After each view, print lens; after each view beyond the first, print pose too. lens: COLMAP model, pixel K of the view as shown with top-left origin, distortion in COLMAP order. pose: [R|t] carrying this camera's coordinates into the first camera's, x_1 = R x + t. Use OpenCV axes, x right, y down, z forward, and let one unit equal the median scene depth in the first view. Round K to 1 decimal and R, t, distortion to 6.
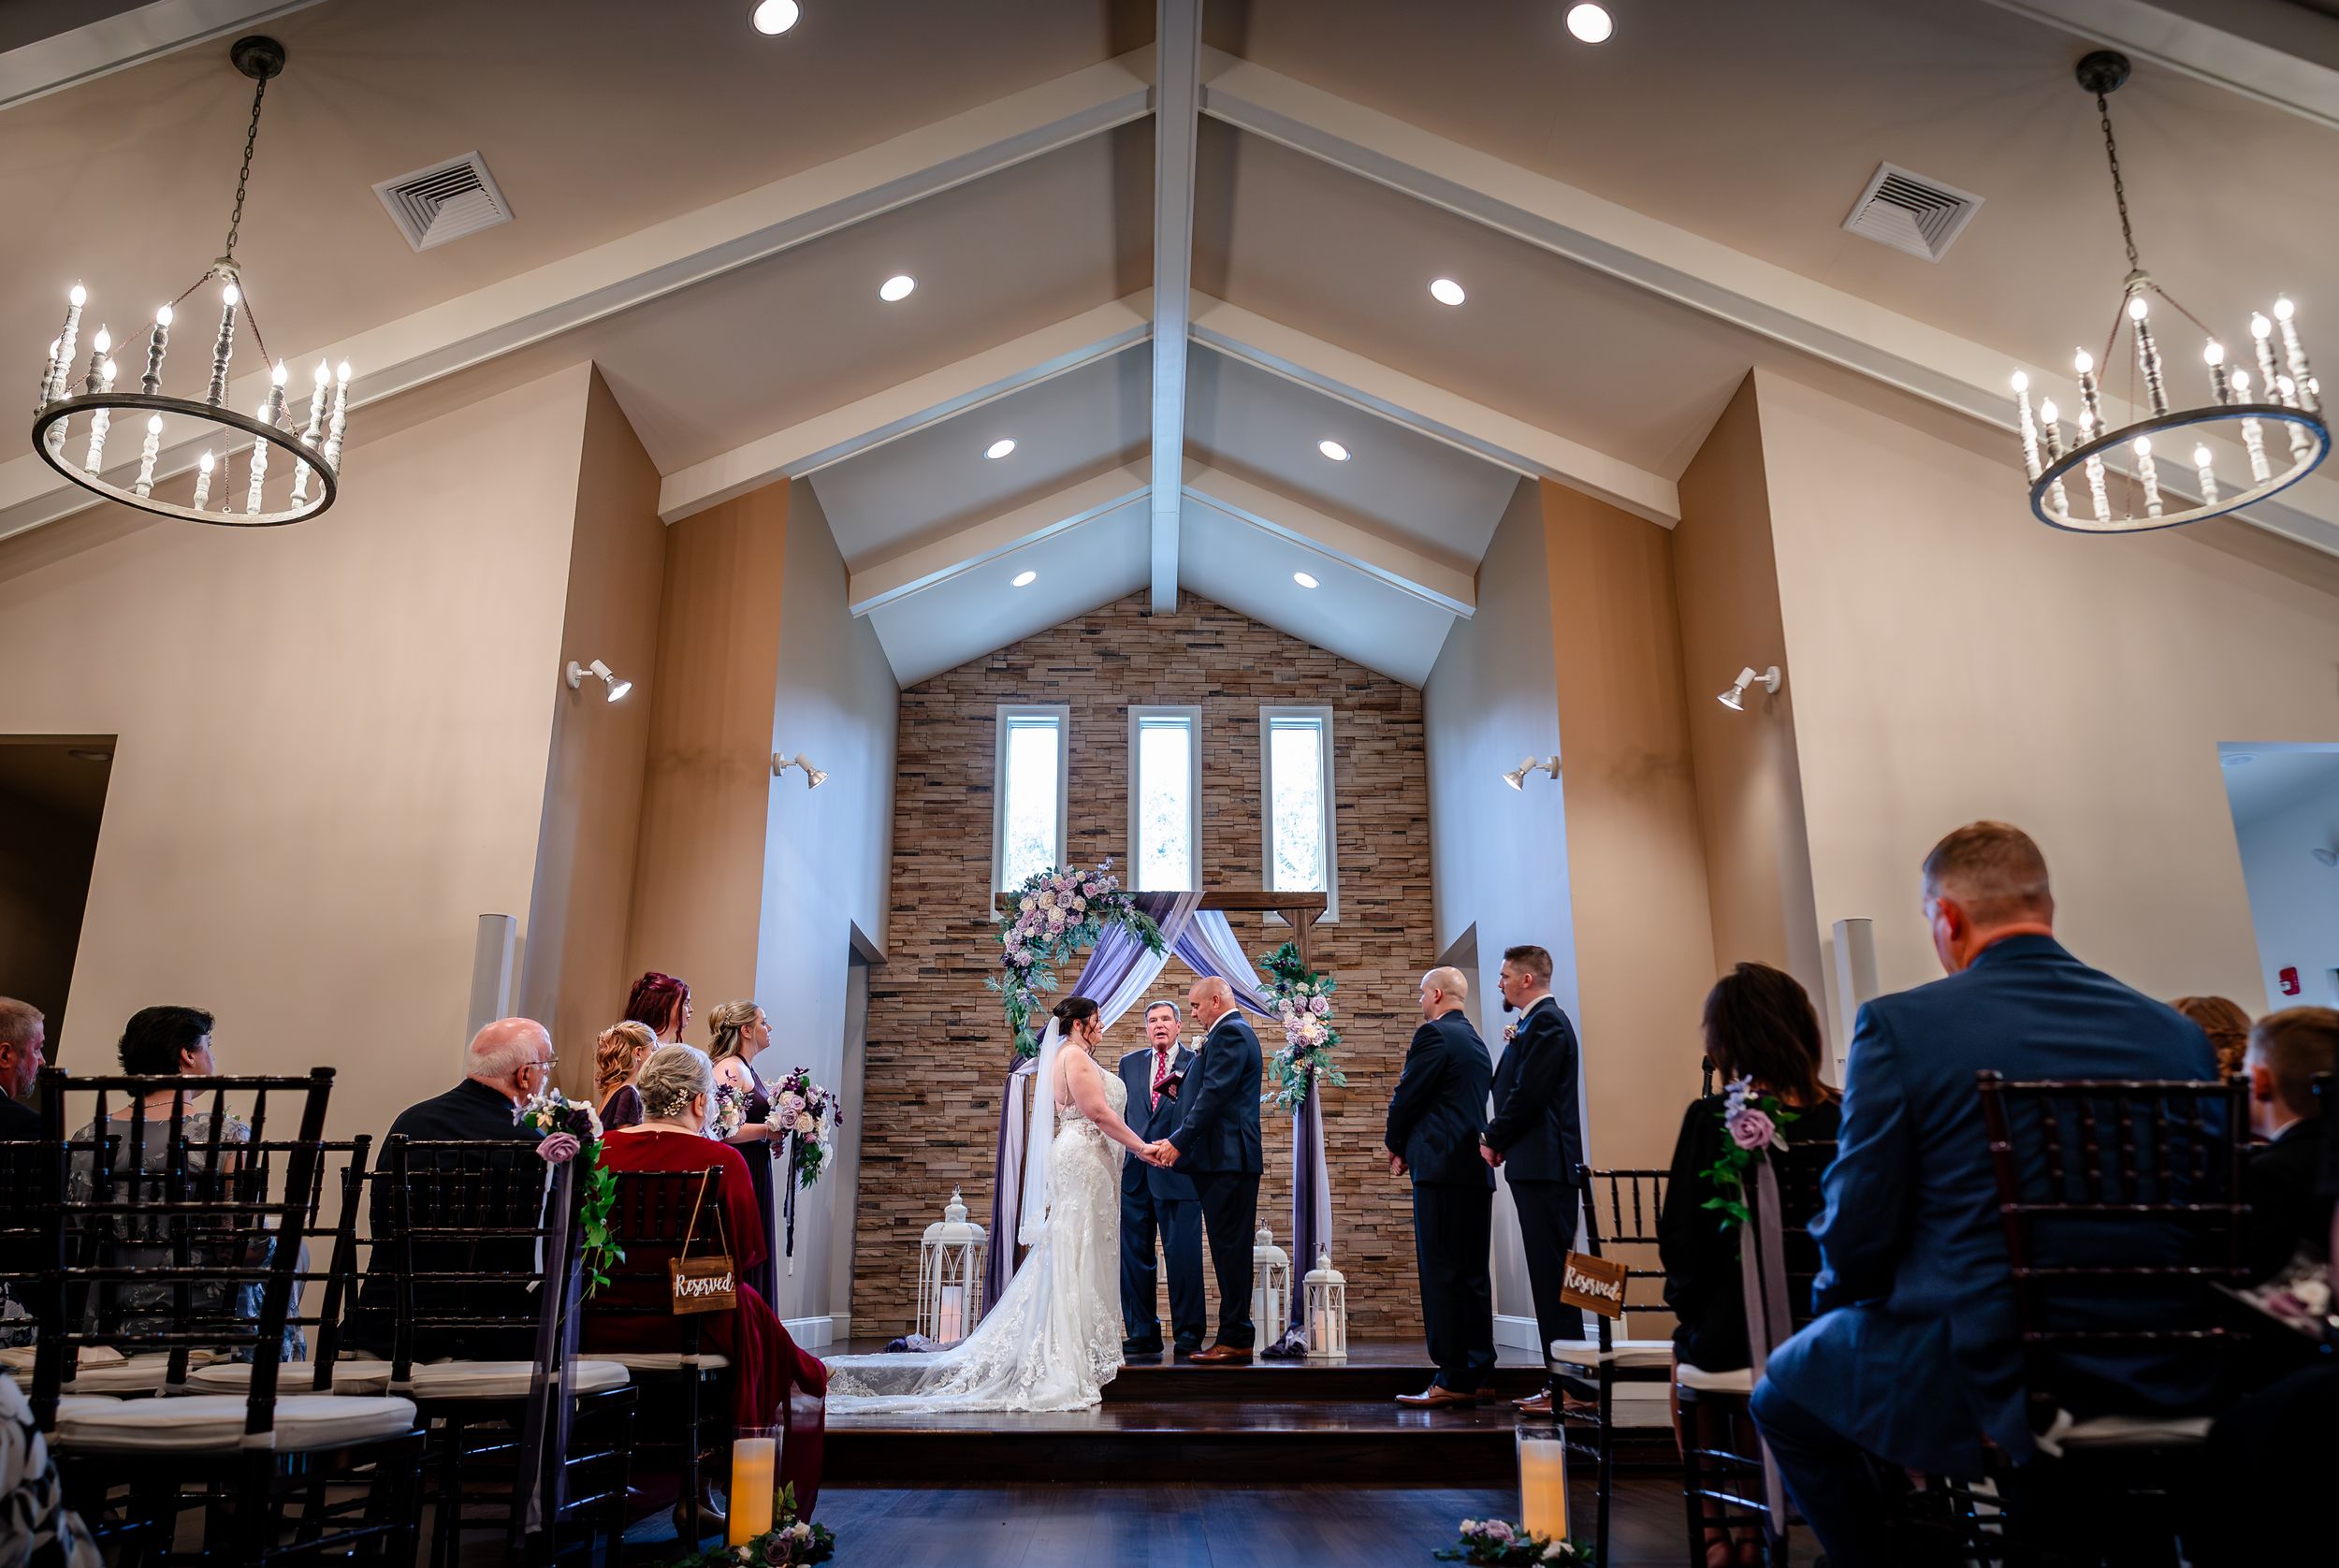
lens RADIAL K [[1639.8, 0, 1173.9], [0, 1639.8, 788.4], [0, 0, 1]] dist [-0.000597, -0.005903]
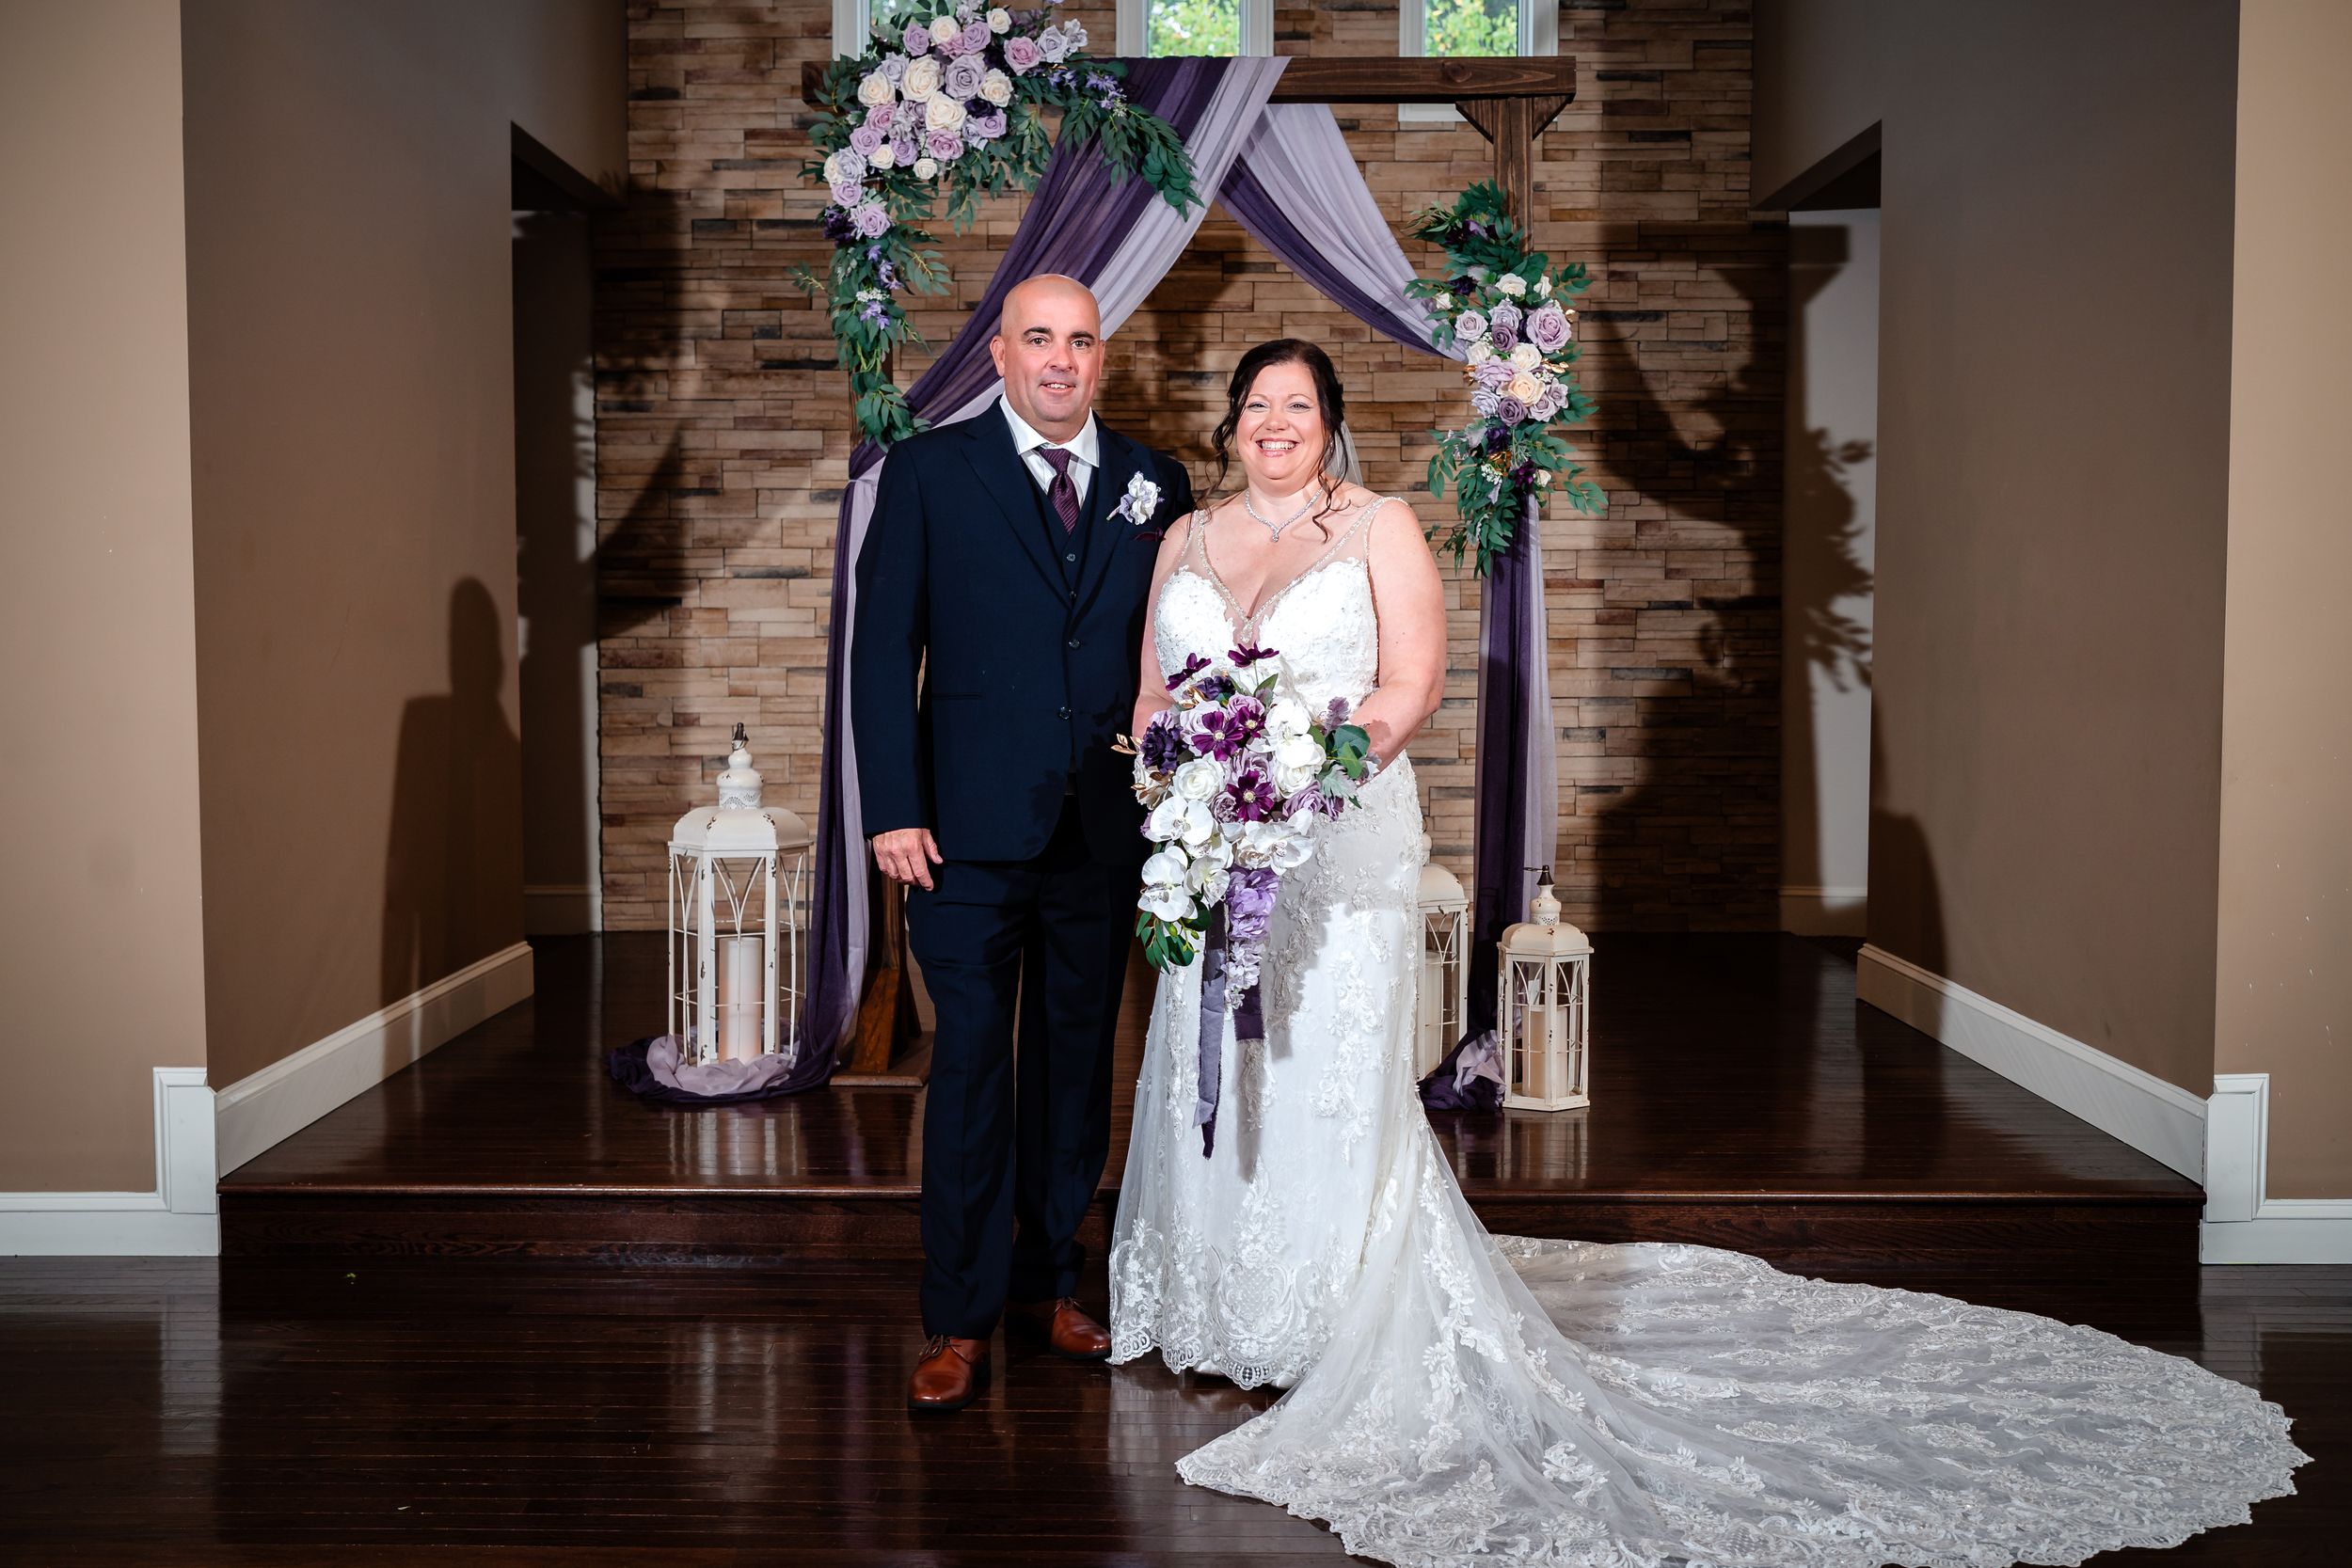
lens RADIAL K [[2436.6, 0, 1136.9], [0, 2436.6, 779.9], [0, 0, 1]] dist [-0.010459, 0.000000]
pose [[0.999626, 0.003710, -0.027100, -0.002496], [0.005926, 0.937848, 0.346996, 0.015469], [0.026703, -0.347027, 0.937475, 0.271342]]
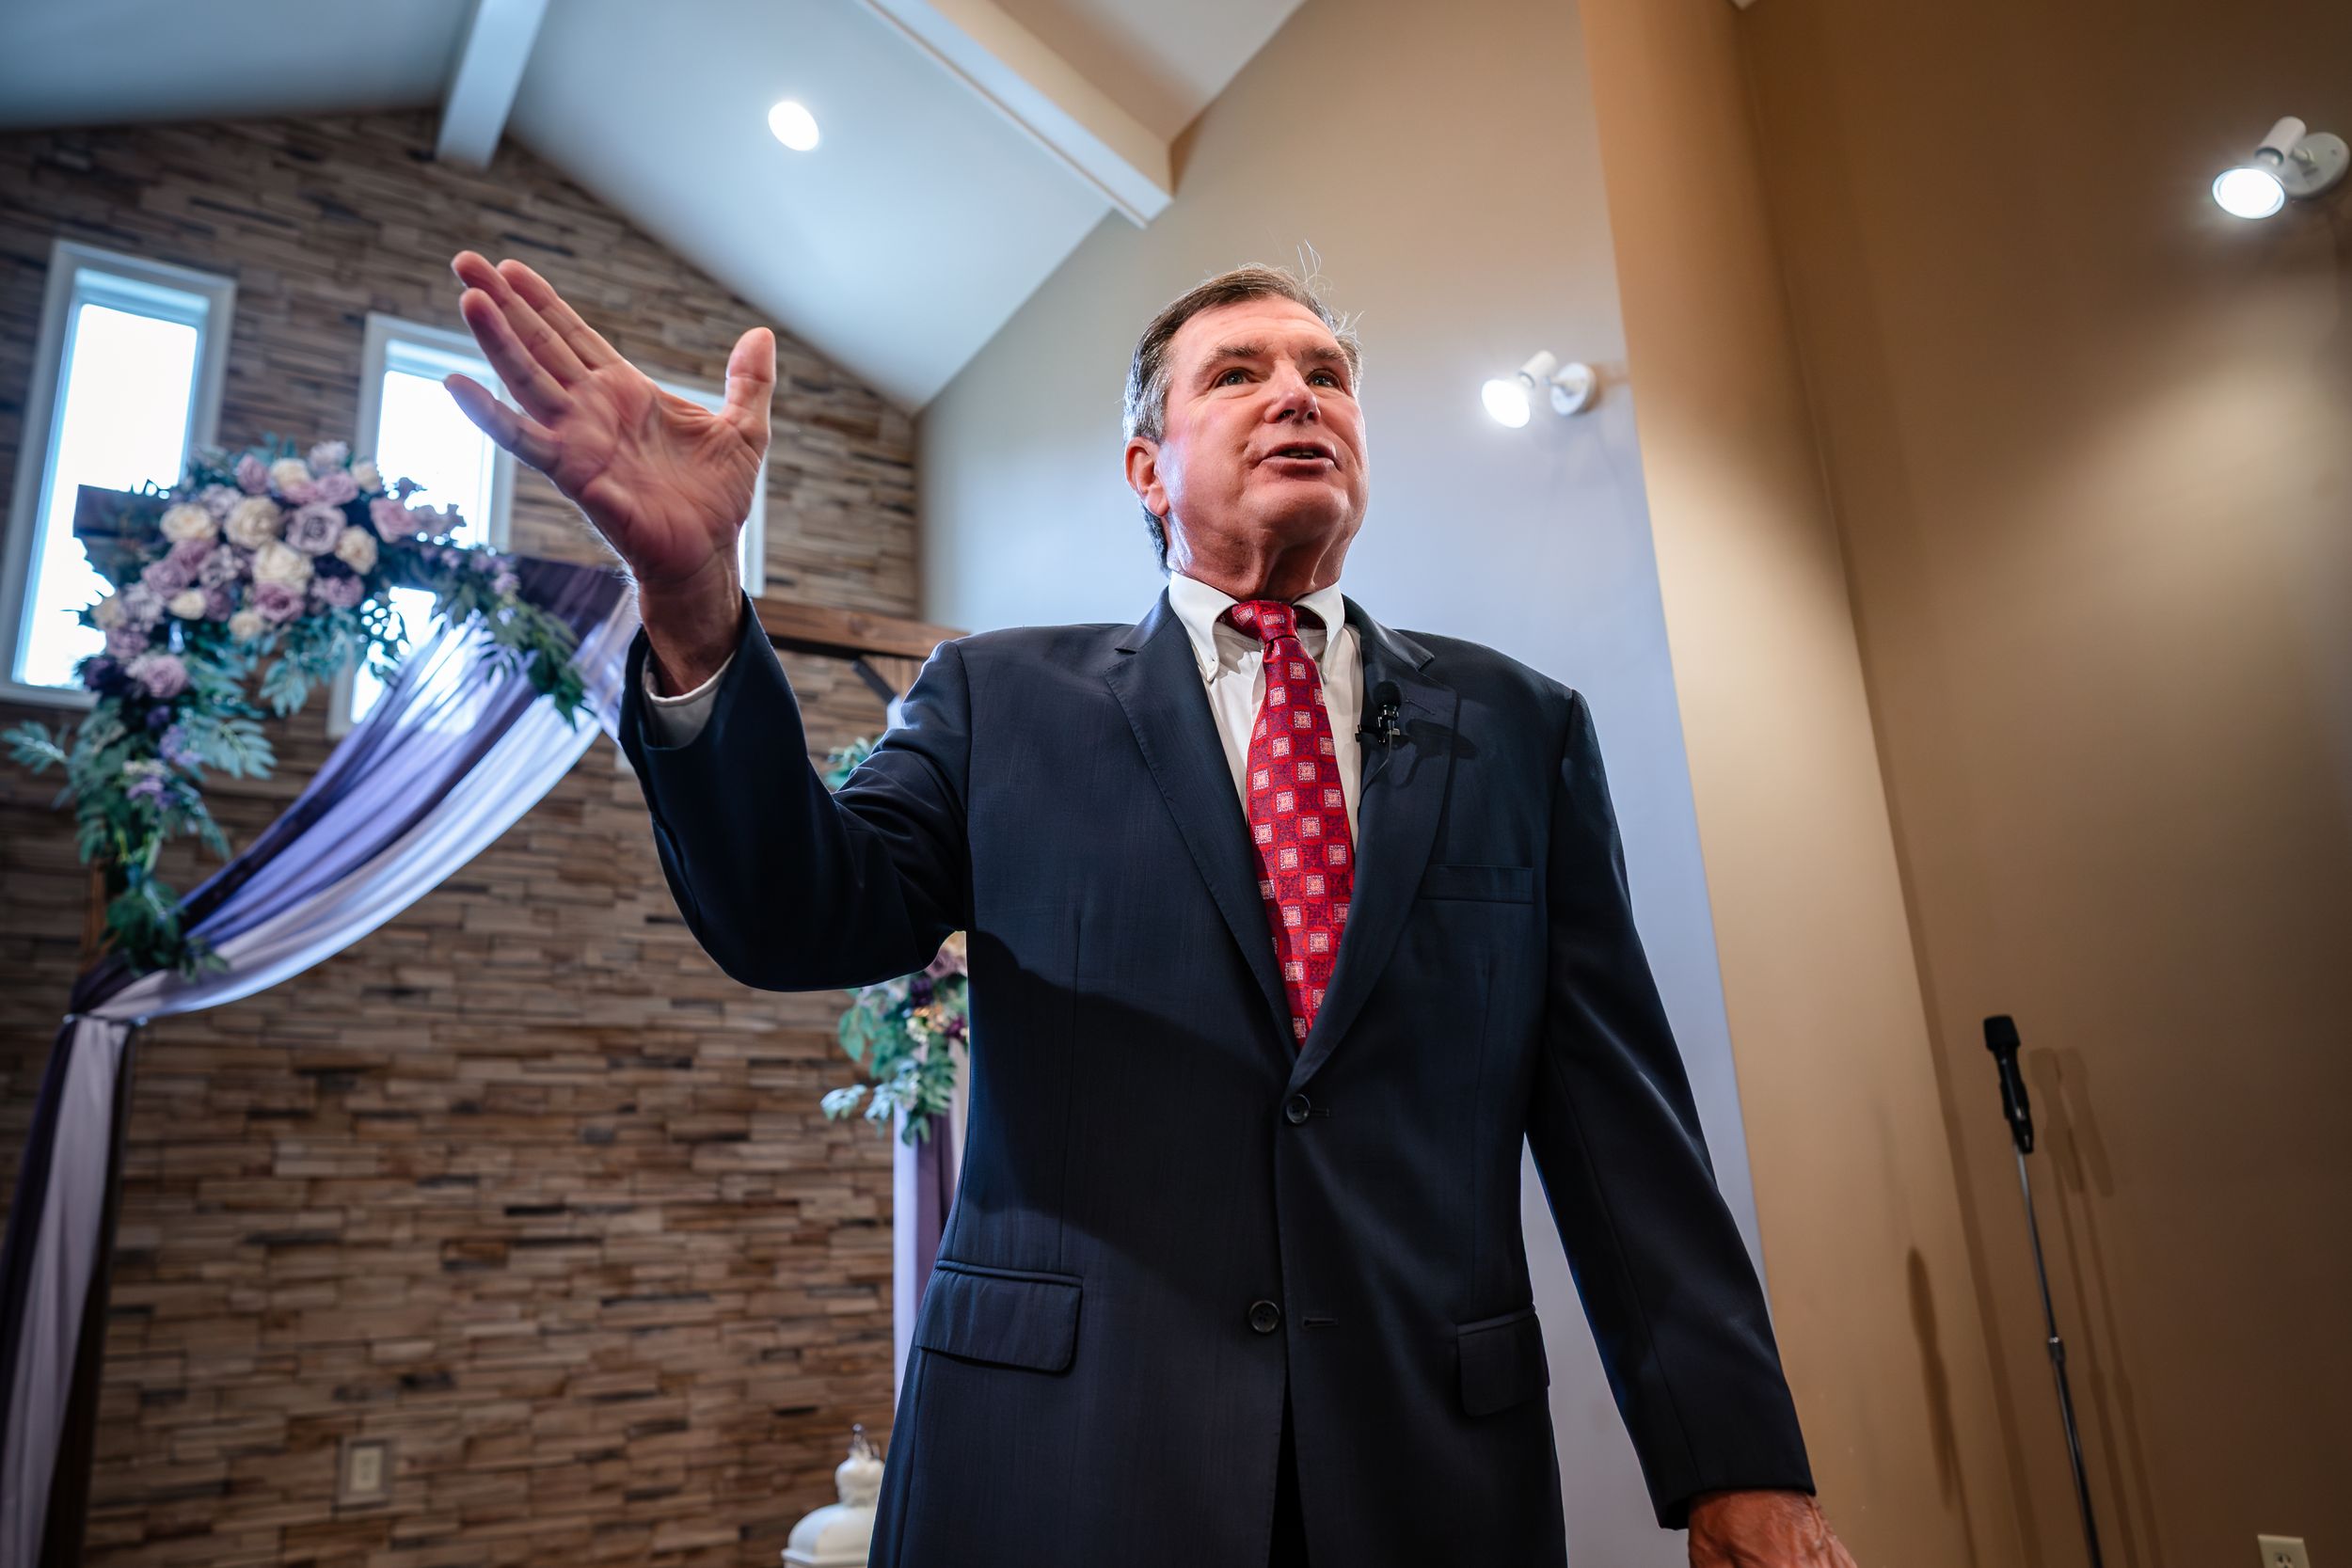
lens RADIAL K [[1659.7, 0, 1154.7], [0, 1659.7, 781.0], [0, 0, 1]] dist [0.004972, -0.007345]
pose [[0.856023, 0.108461, 0.505431, -0.068456], [-0.102995, 0.993923, -0.038848, 0.092641], [-0.506573, -0.018802, 0.861992, 0.477782]]
